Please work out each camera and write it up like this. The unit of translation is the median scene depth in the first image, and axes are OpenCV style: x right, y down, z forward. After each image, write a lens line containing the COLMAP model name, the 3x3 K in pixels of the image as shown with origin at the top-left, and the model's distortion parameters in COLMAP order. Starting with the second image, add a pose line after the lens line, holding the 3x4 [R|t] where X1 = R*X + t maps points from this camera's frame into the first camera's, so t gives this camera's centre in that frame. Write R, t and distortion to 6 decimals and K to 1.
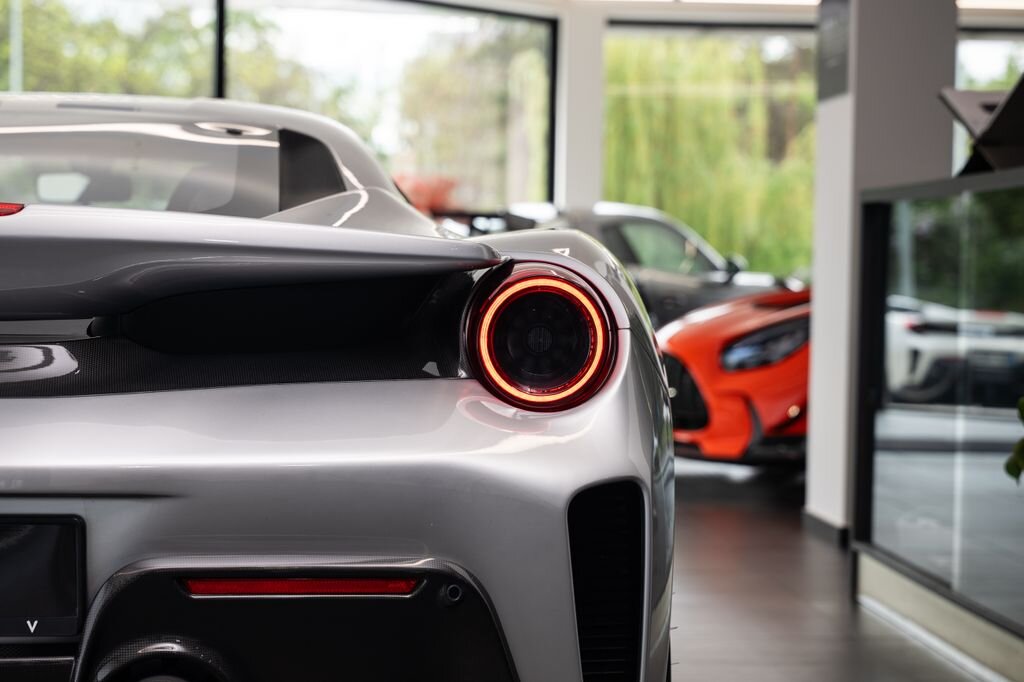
lens RADIAL K [[2267.9, 0, 509.2], [0, 2267.9, 342.8], [0, 0, 1]] dist [-0.018795, 0.000000]
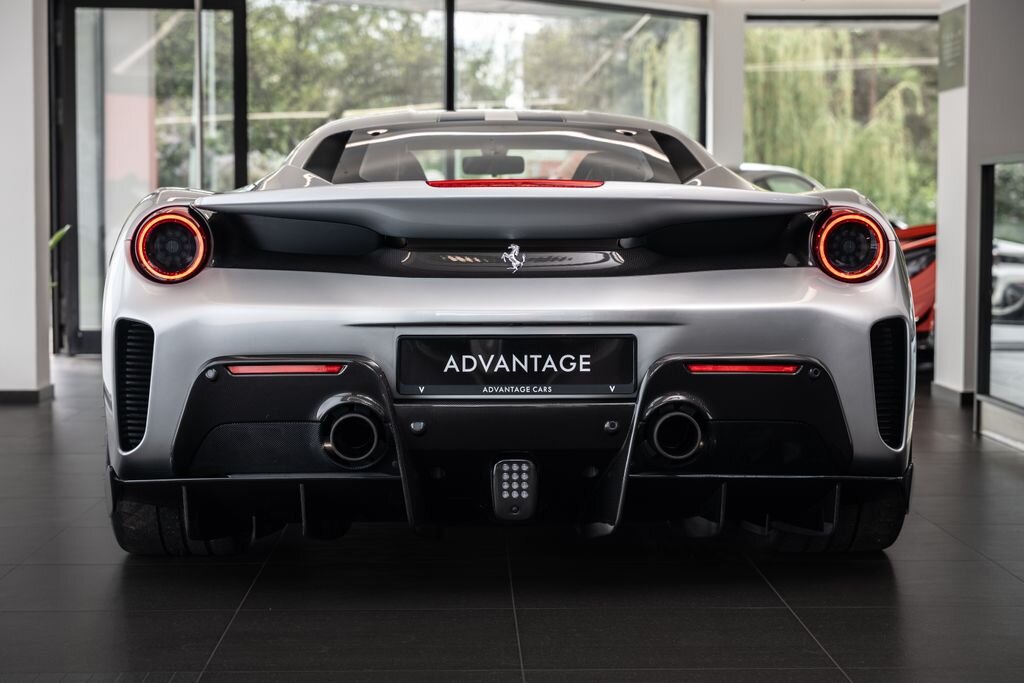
lens RADIAL K [[2018.3, 0, 515.5], [0, 2018.3, 341.1], [0, 0, 1]] dist [-0.027814, 0.000000]
pose [[0.998695, -0.010772, -0.049928, -0.183600], [0.012157, 0.999547, 0.027517, 0.028101], [0.049609, -0.028088, 0.998374, -0.725107]]
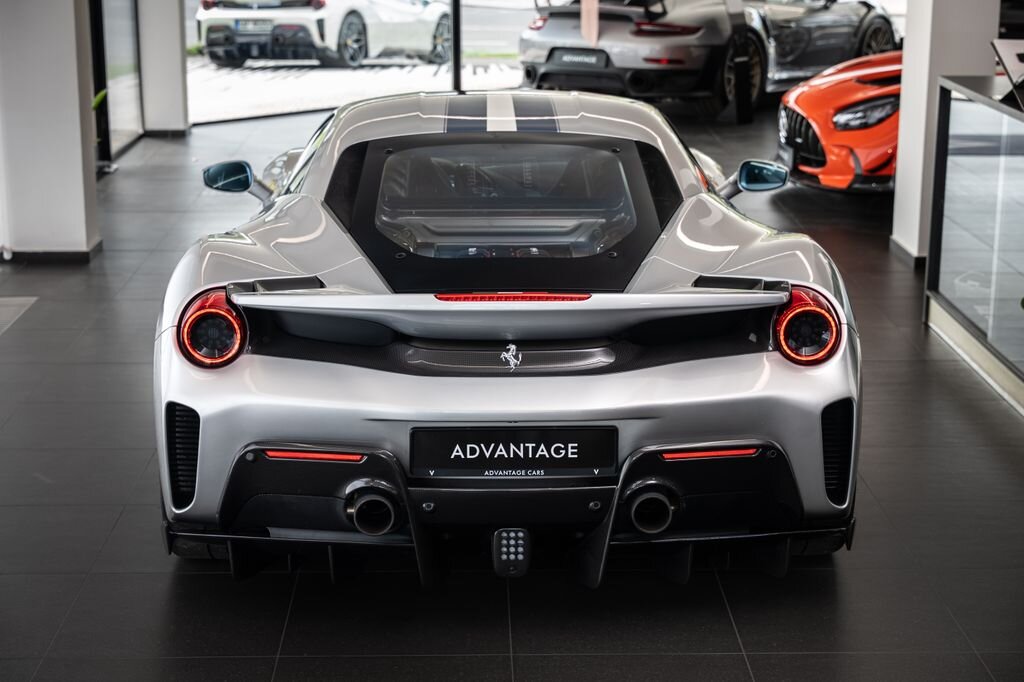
lens RADIAL K [[1835.1, 0, 507.6], [0, 1835.1, 334.9], [0, 0, 1]] dist [0.018982, 0.000000]
pose [[0.998326, 0.000921, -0.057831, -0.170945], [0.011513, 0.976701, 0.214295, -0.379054], [0.056681, -0.214602, 0.975055, -0.749065]]
